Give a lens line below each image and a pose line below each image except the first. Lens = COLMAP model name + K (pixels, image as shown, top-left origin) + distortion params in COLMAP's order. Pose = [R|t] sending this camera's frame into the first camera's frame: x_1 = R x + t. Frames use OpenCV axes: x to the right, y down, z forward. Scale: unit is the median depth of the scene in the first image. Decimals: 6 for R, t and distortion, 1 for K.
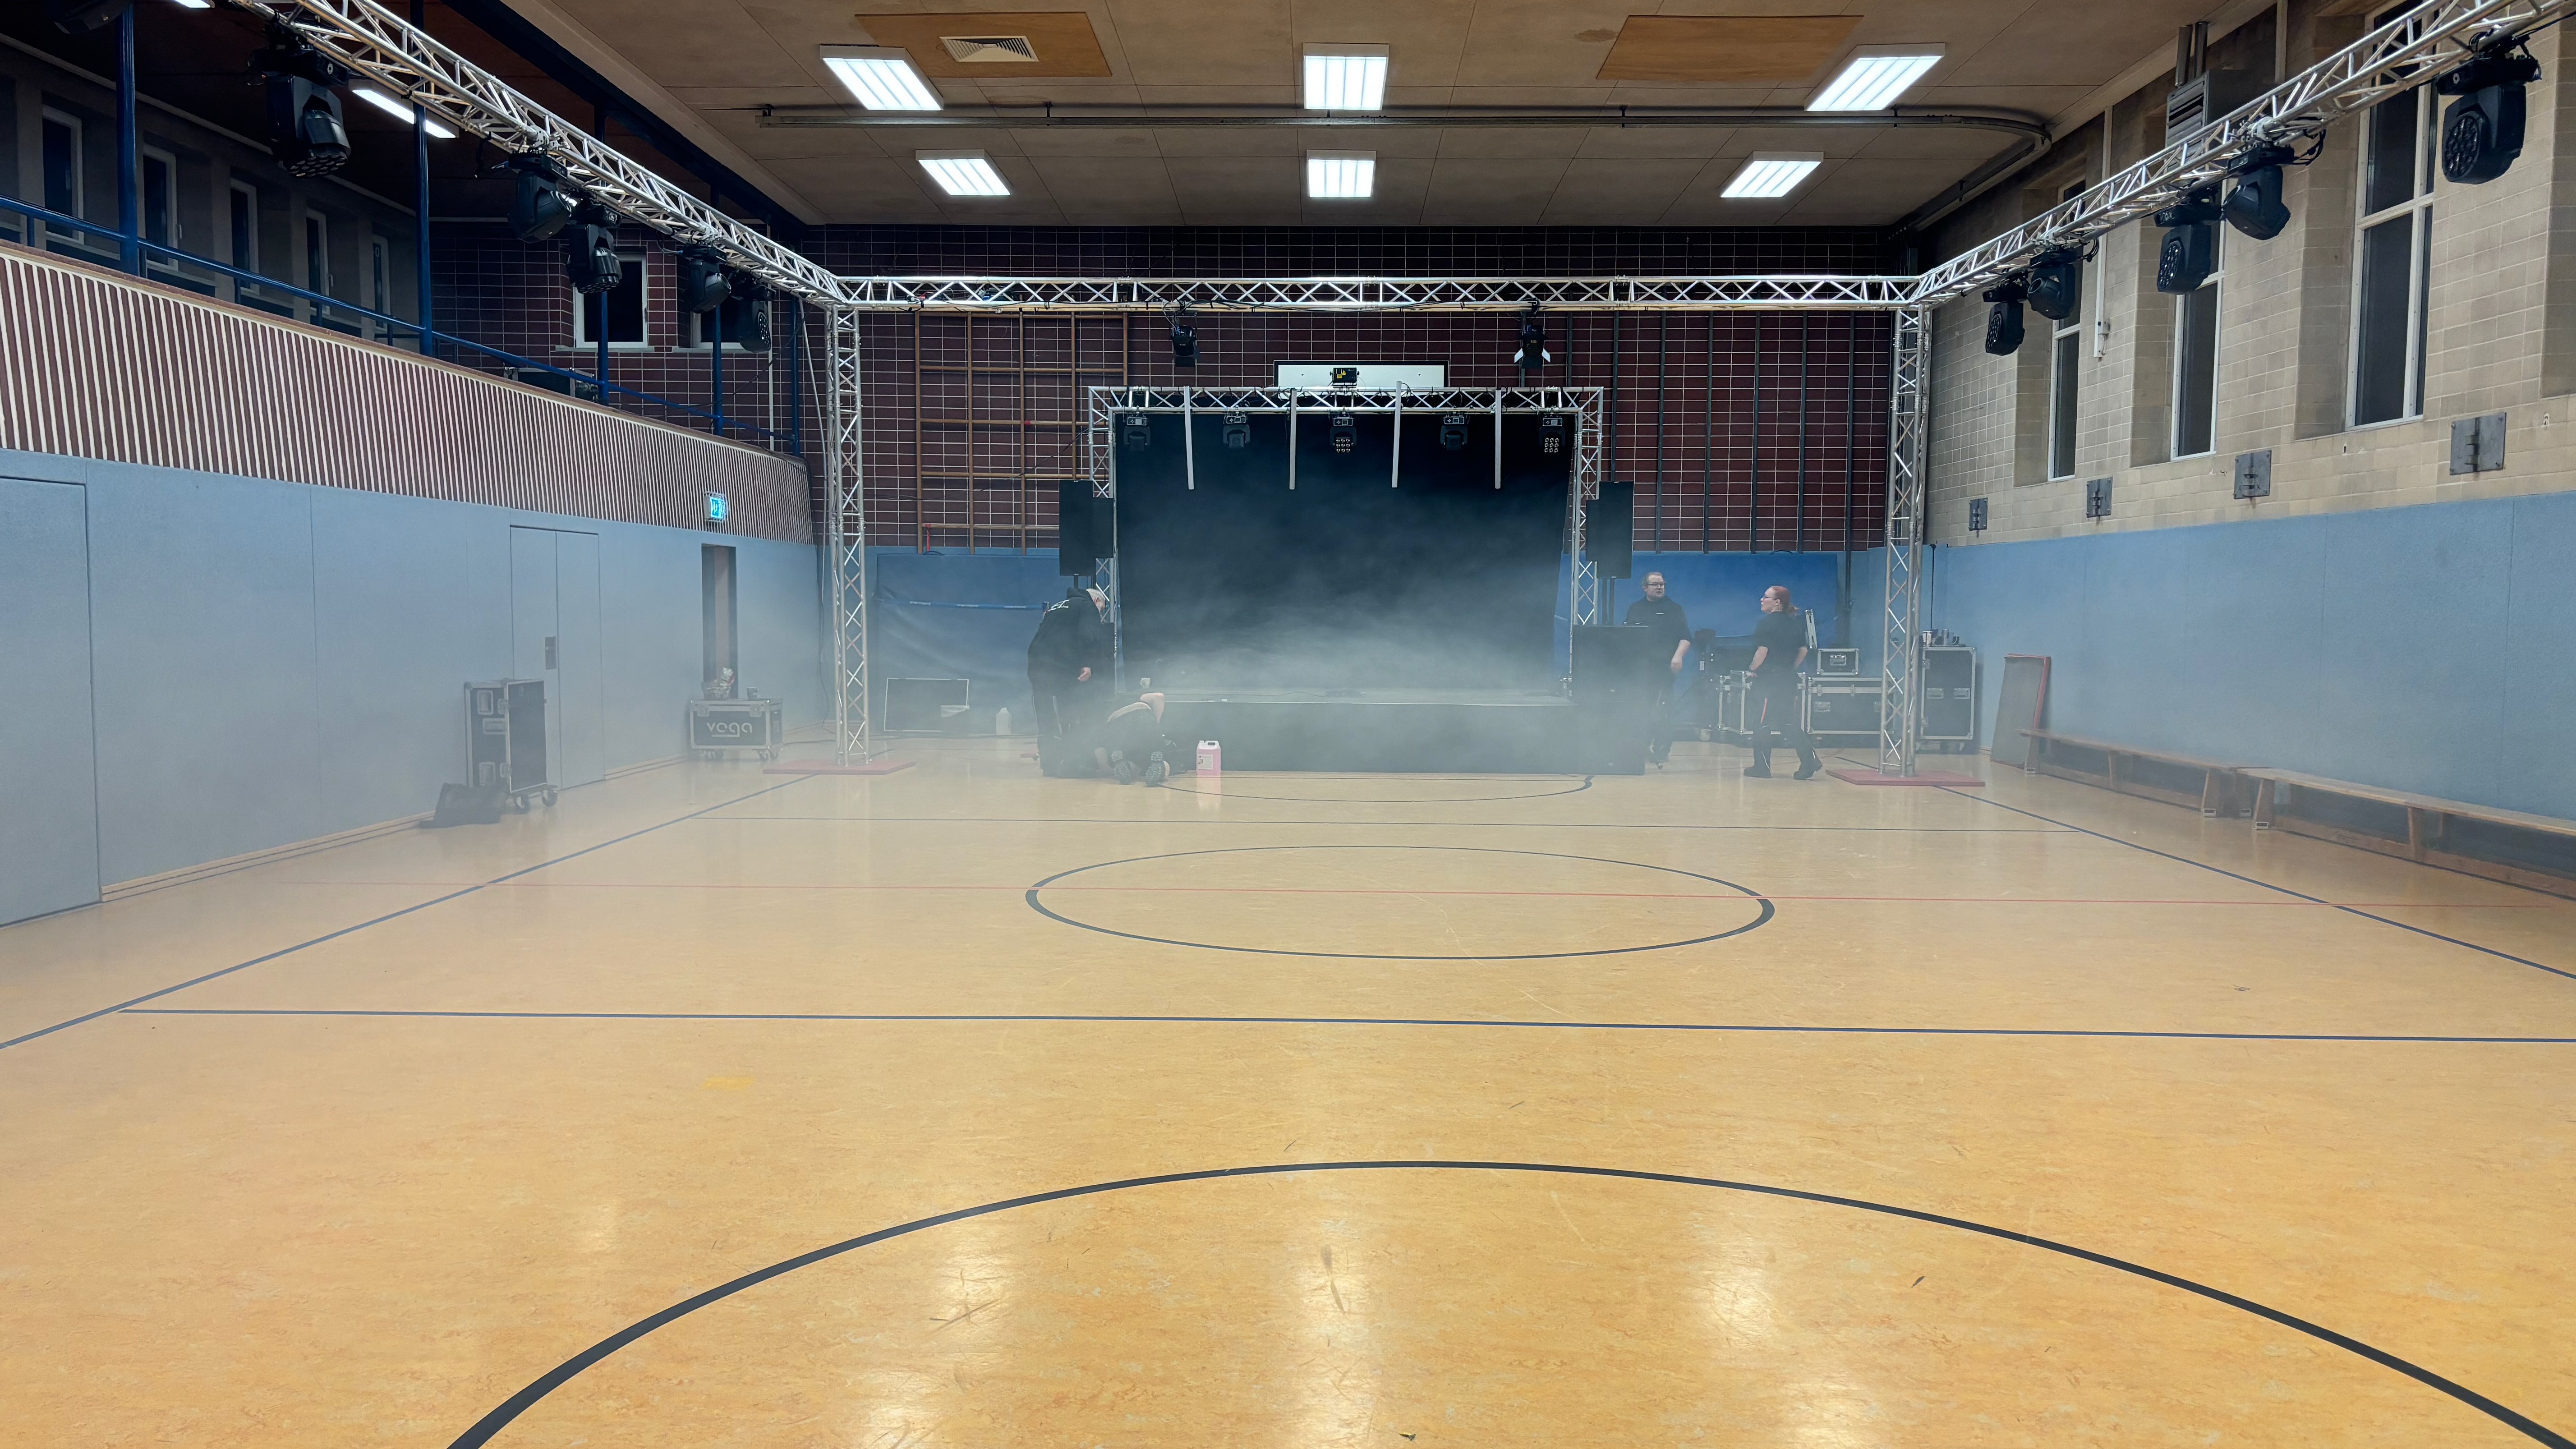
lens RADIAL K [[1944.2, 0, 1271.1], [0, 1944.2, 742.6], [0, 0, 1]] dist [0.070245, -0.080437]
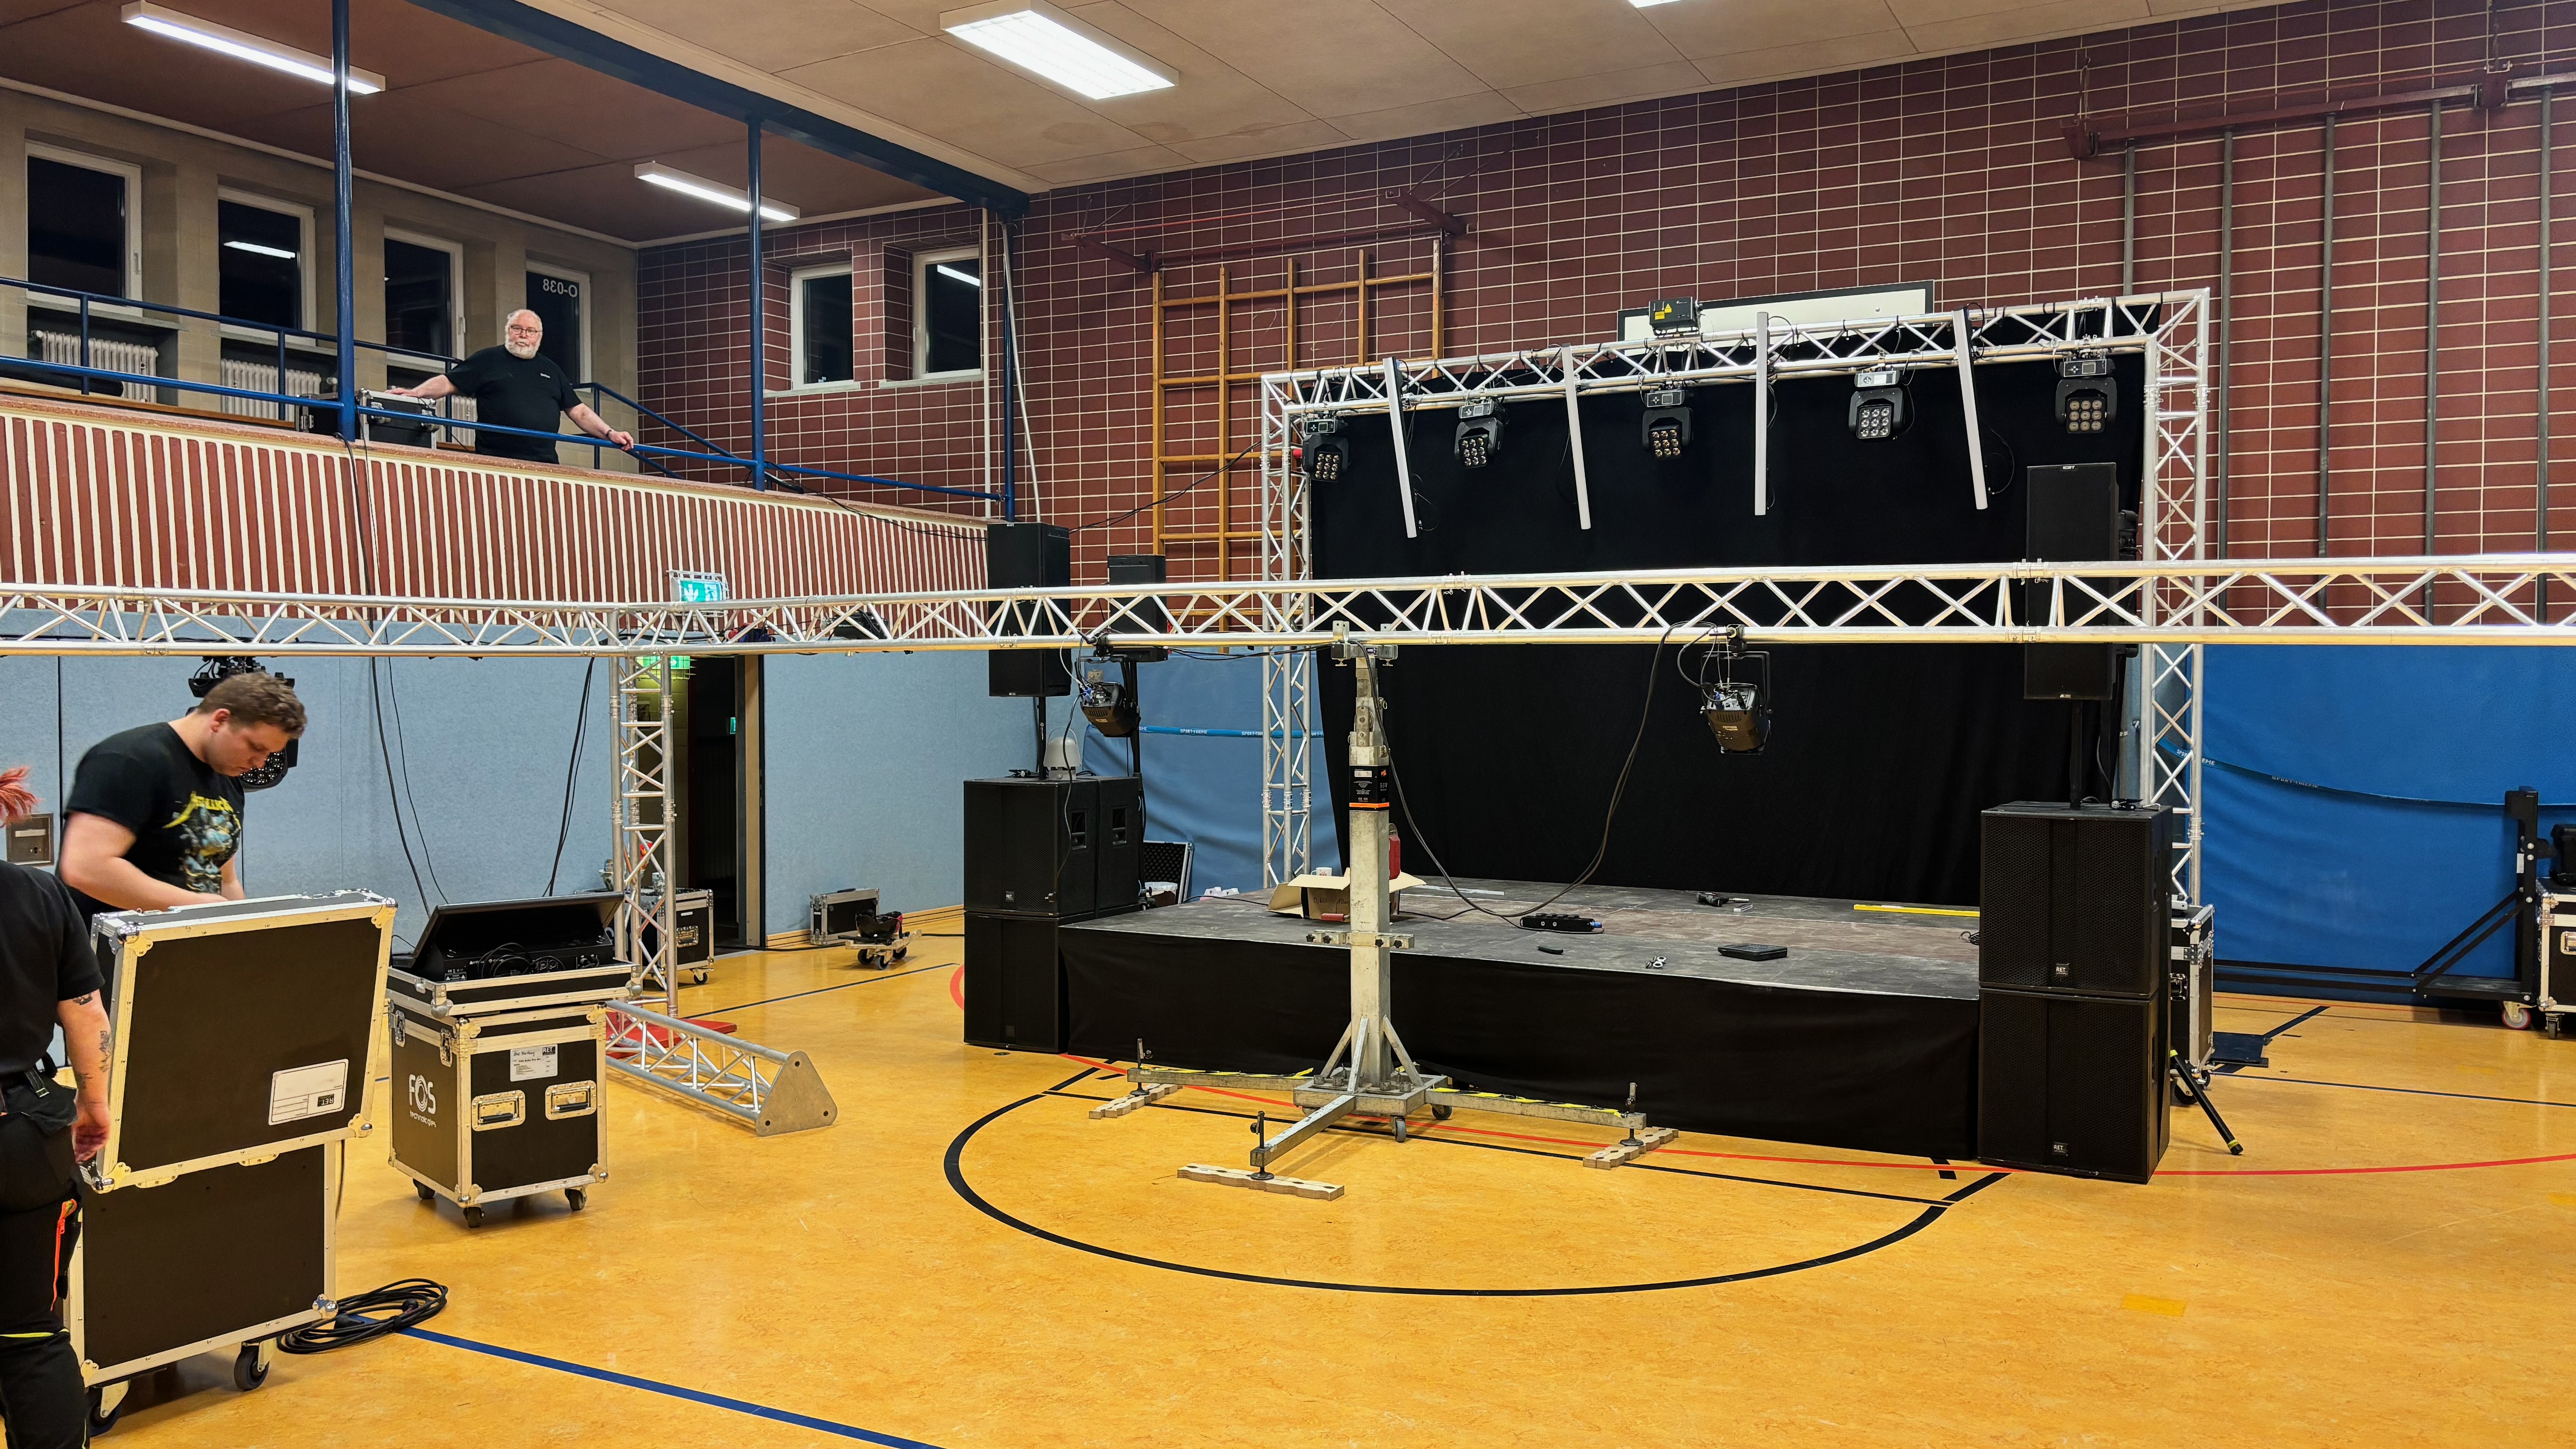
lens RADIAL K [[1947.4, 0, 1281.5], [0, 1947.4, 739.3], [0, 0, 1]] dist [0.068401, -0.083089]
pose [[0.892102, 0.004748, -0.451809, 0.206130], [-0.025570, 0.998873, -0.039991, -0.052386], [0.451110, 0.047229, 0.891218, 0.525506]]
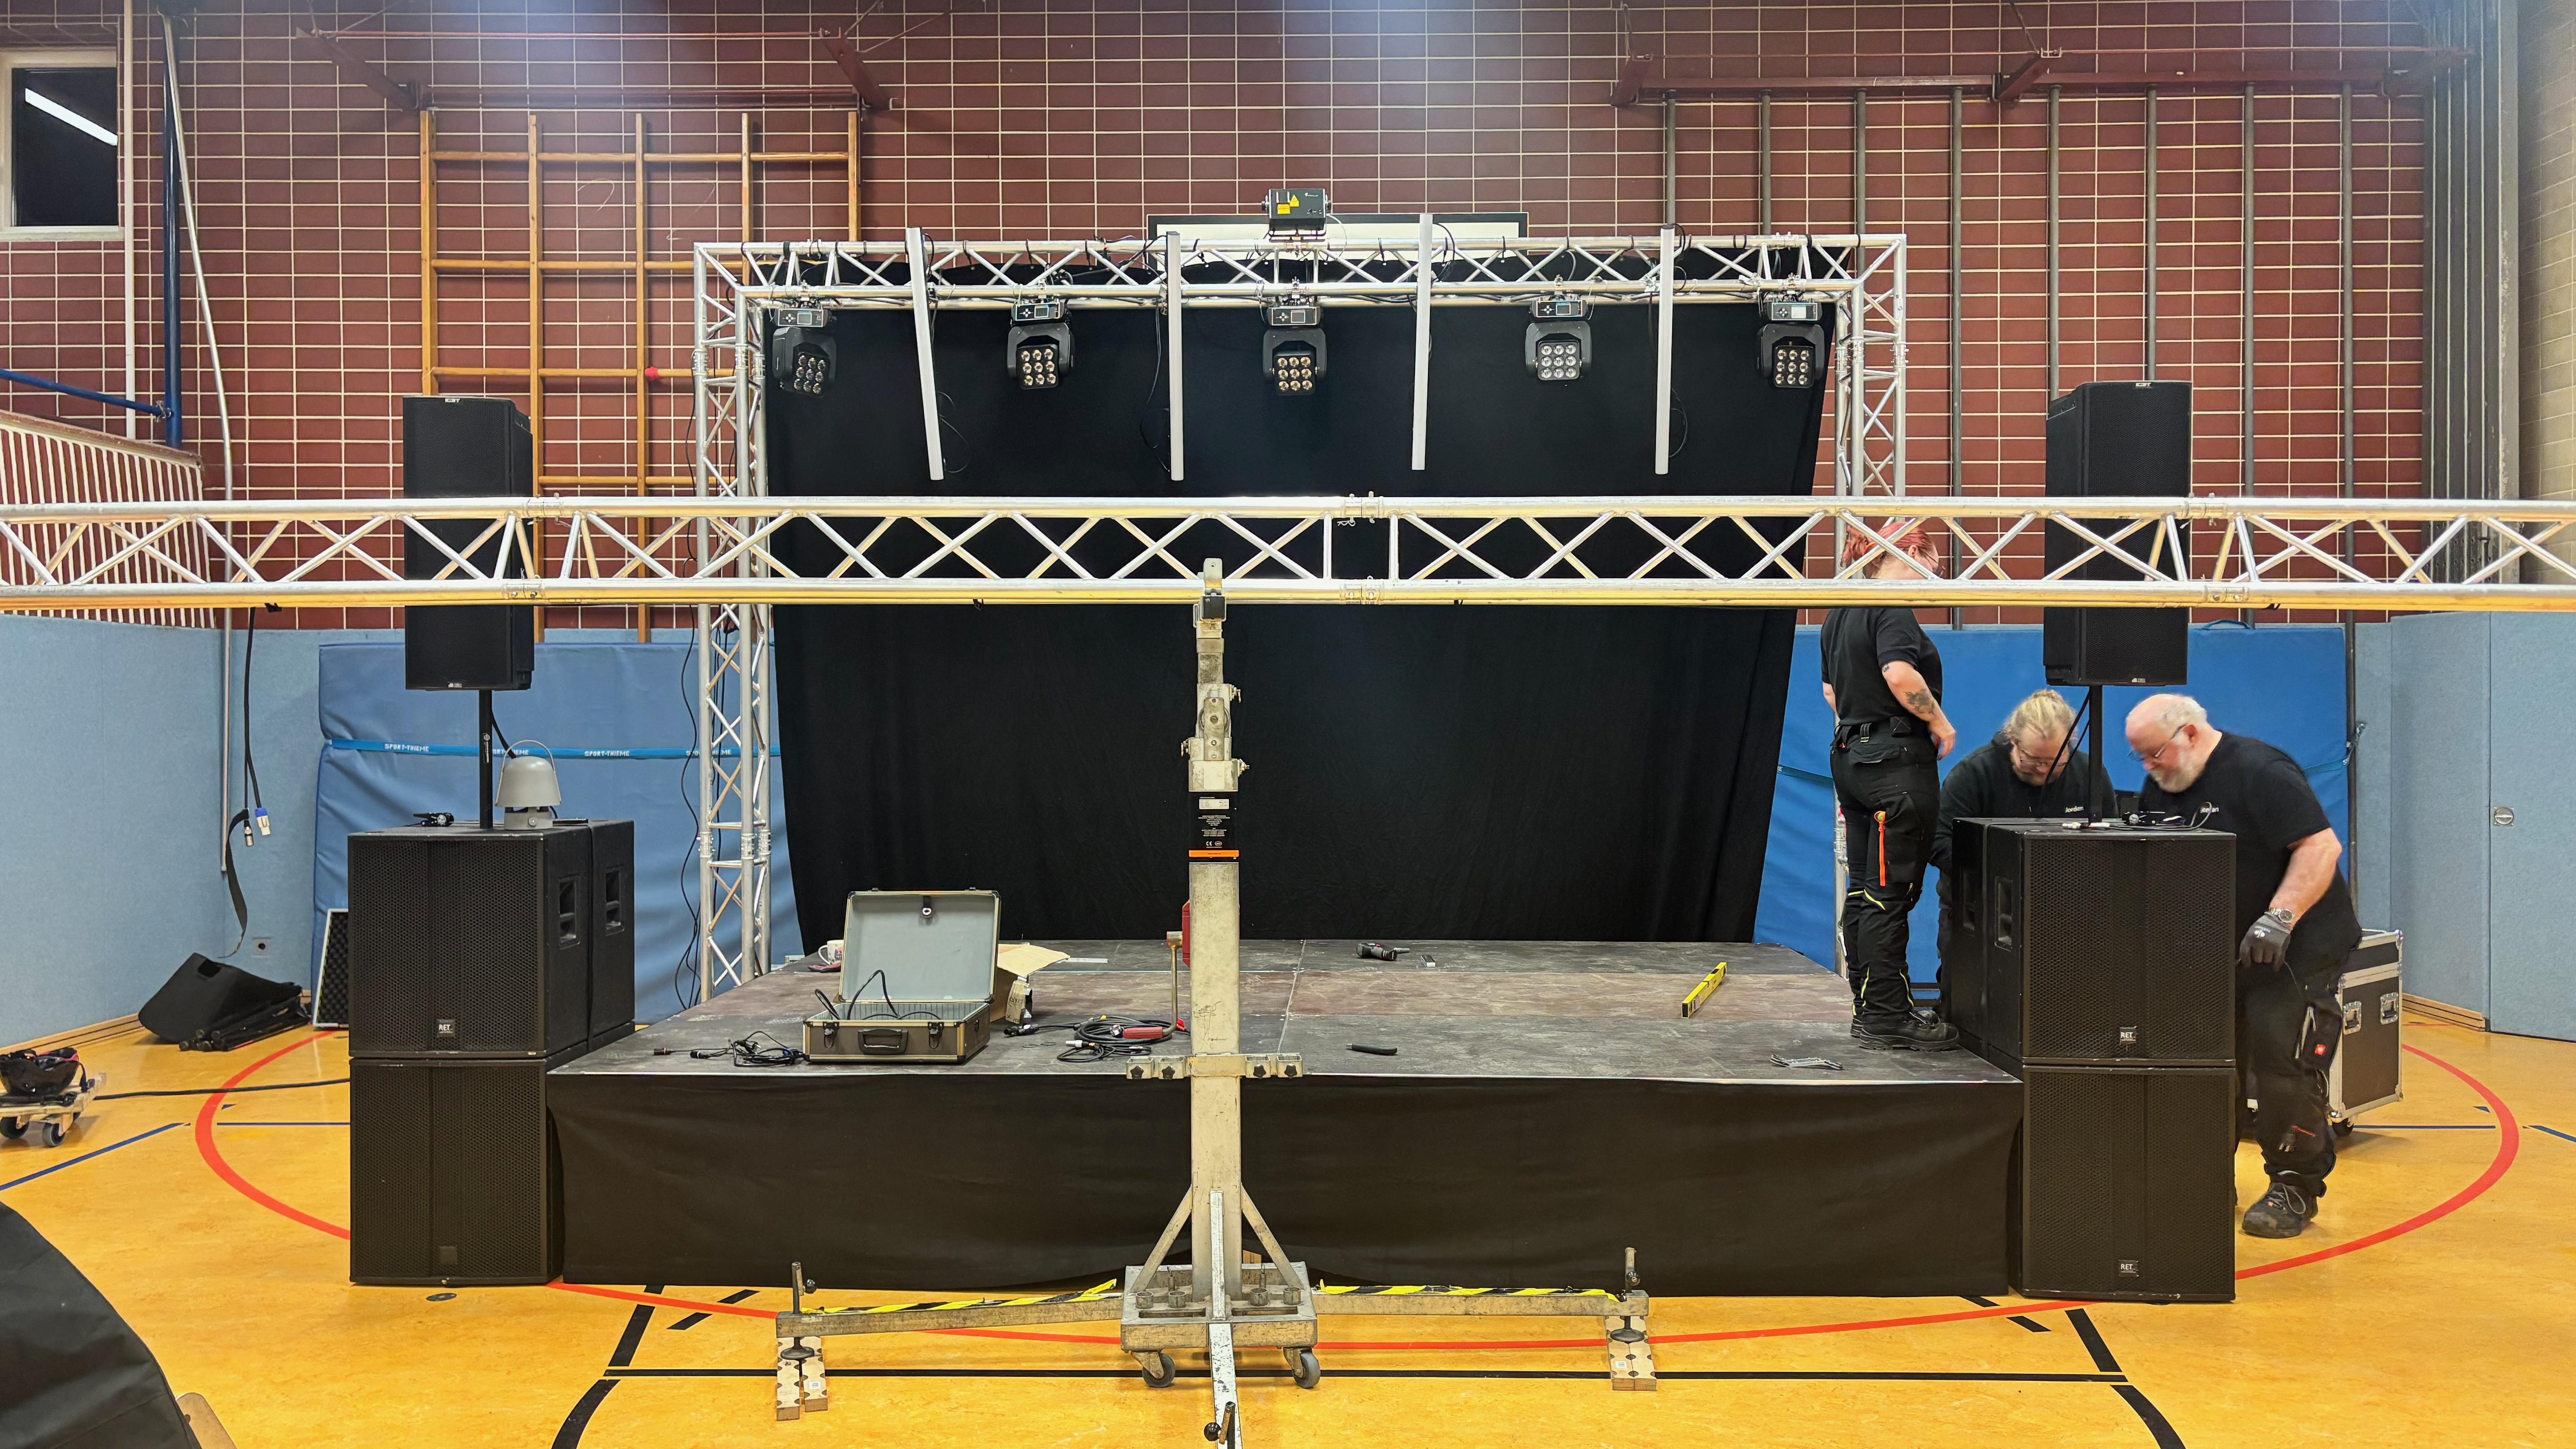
lens RADIAL K [[1944.6, 0, 1289.7], [0, 1944.6, 720.4], [0, 0, 1]] dist [0.068279, -0.080811]
pose [[0.999883, -0.009775, 0.011777, 0.033239], [0.010512, 0.997880, -0.064227, -0.056433], [-0.011124, 0.064343, 0.997866, 0.646154]]
